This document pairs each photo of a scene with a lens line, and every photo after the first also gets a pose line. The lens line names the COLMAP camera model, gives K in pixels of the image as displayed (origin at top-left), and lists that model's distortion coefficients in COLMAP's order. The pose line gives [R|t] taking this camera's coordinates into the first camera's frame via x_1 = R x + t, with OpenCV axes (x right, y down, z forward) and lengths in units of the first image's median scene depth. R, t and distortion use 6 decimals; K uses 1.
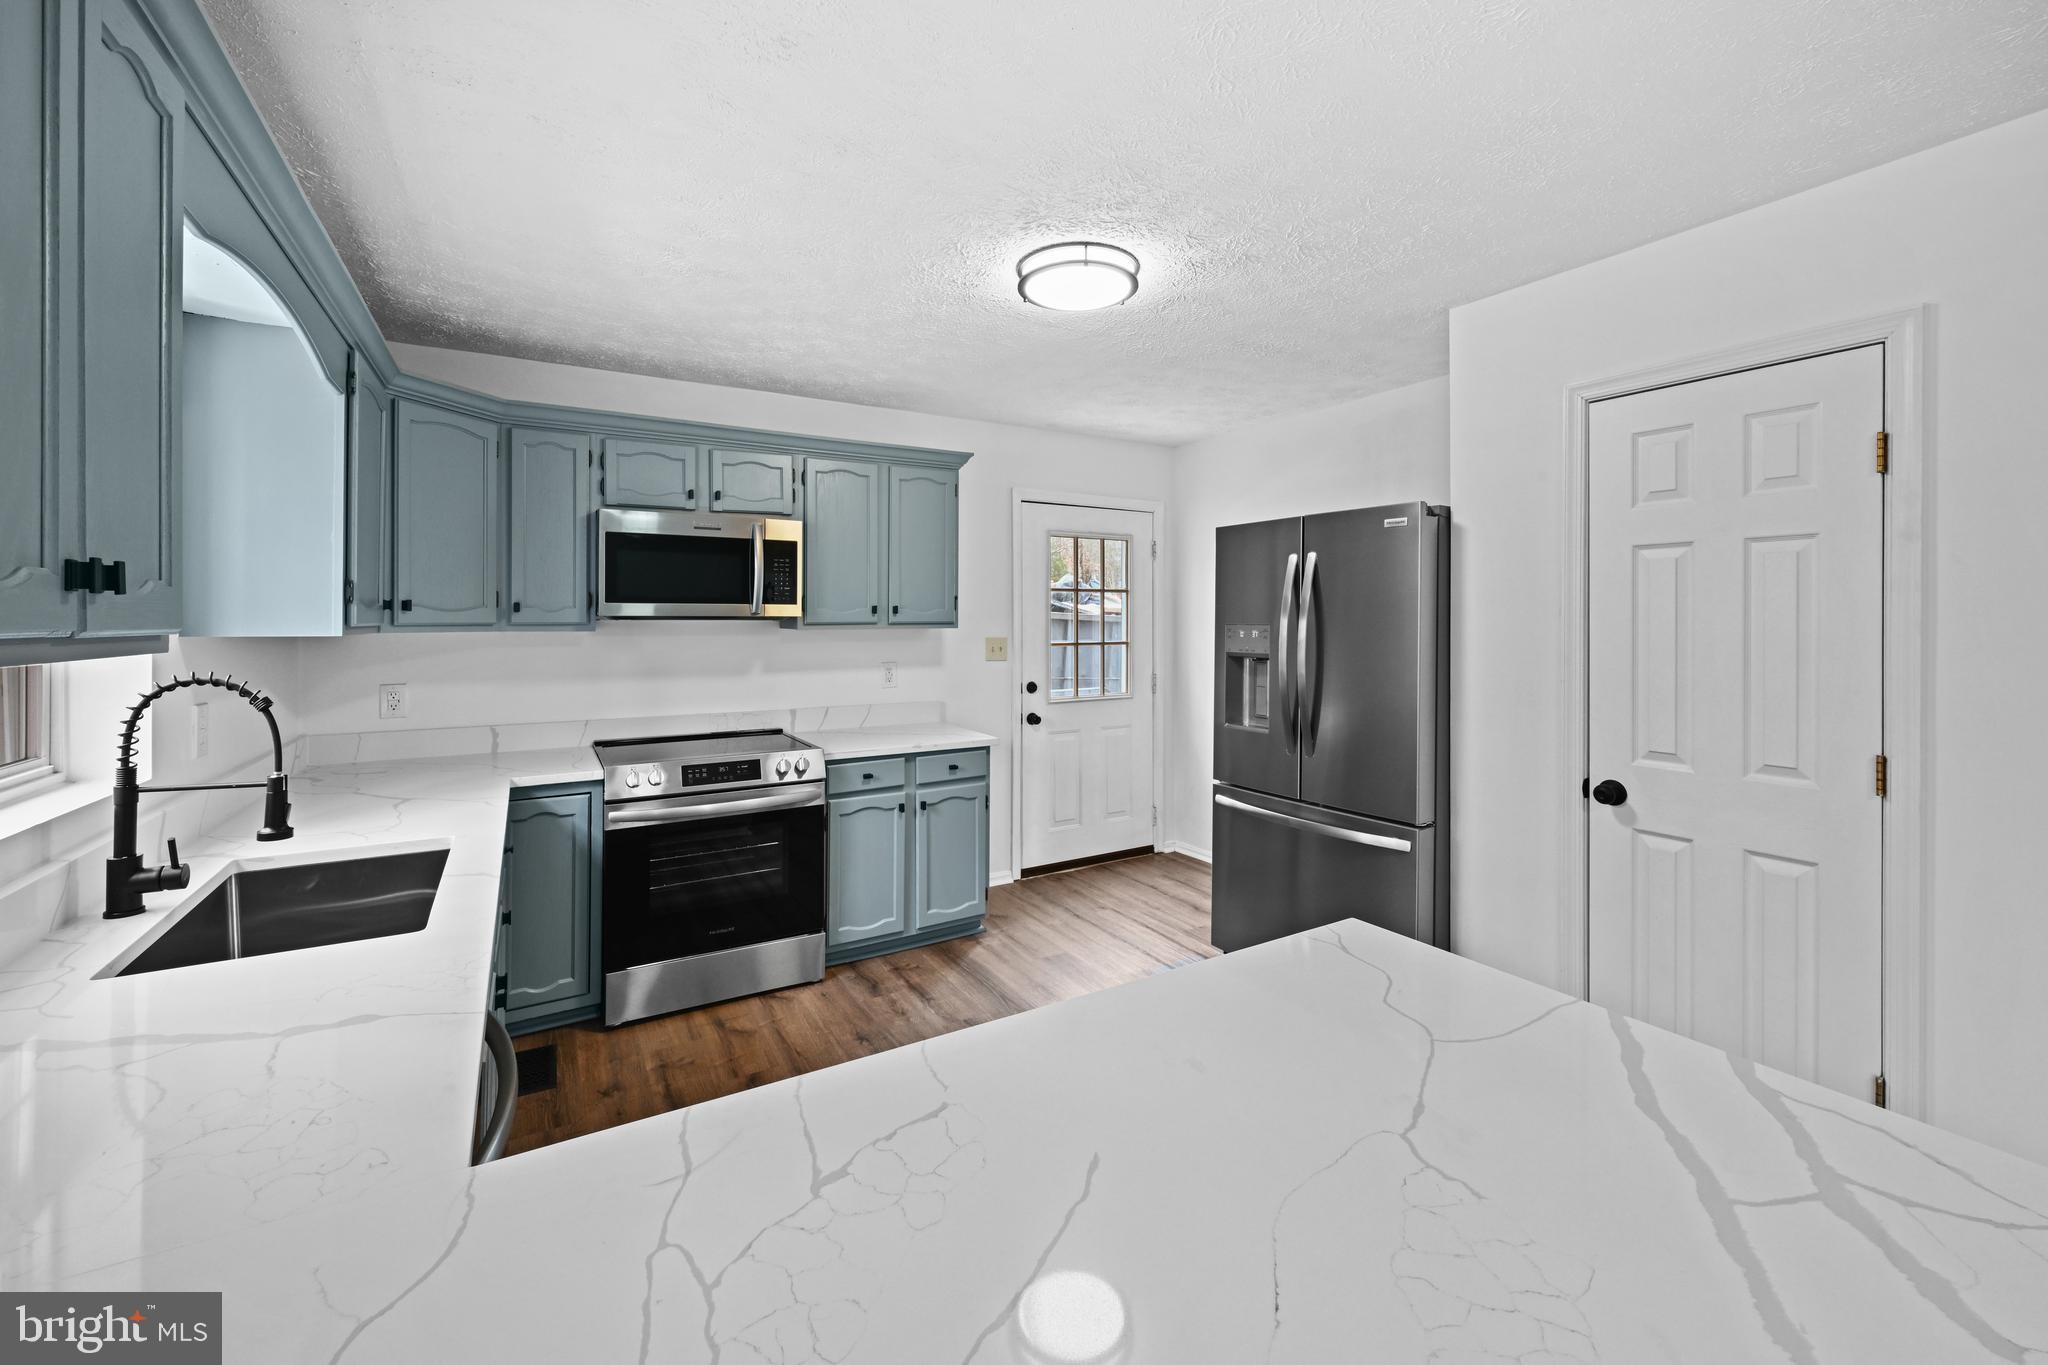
lens RADIAL K [[821.3, 0, 1014.5], [0, 821.3, 623.6], [0, 0, 1]] dist [-0.004814, -0.000520]
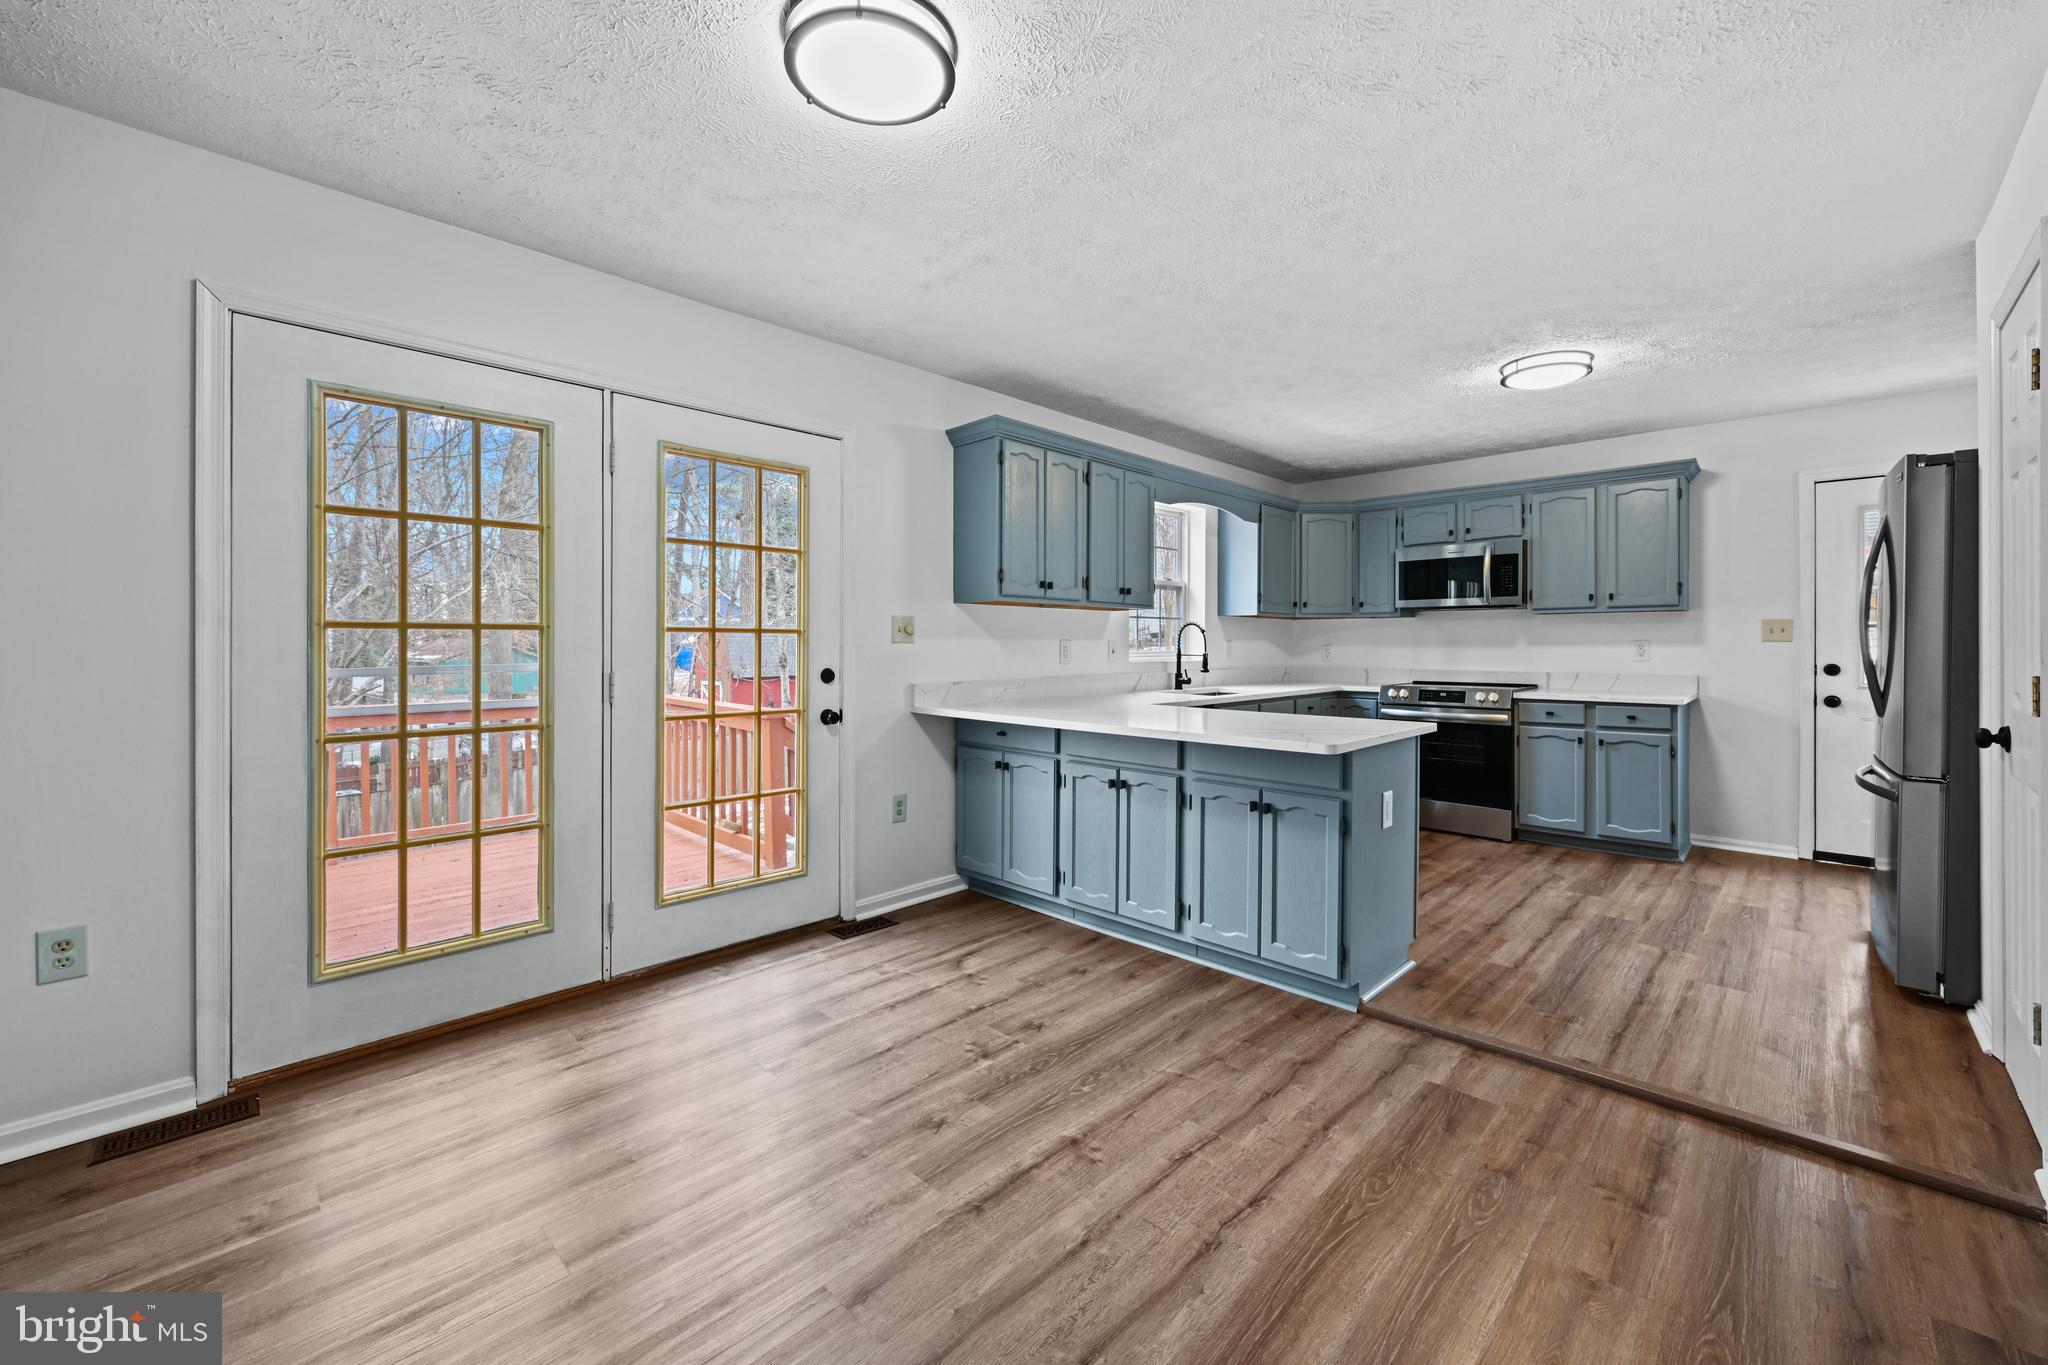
lens RADIAL K [[821.3, 0, 1035.3], [0, 821.3, 645.6], [0, 0, 1]] dist [-0.004814, -0.000520]
pose [[0.268587, 0.001258, -0.963255, 1.012420], [-0.006424, 0.999979, -0.000485, 0.079424], [0.963234, 0.006318, 0.268590, -0.260240]]
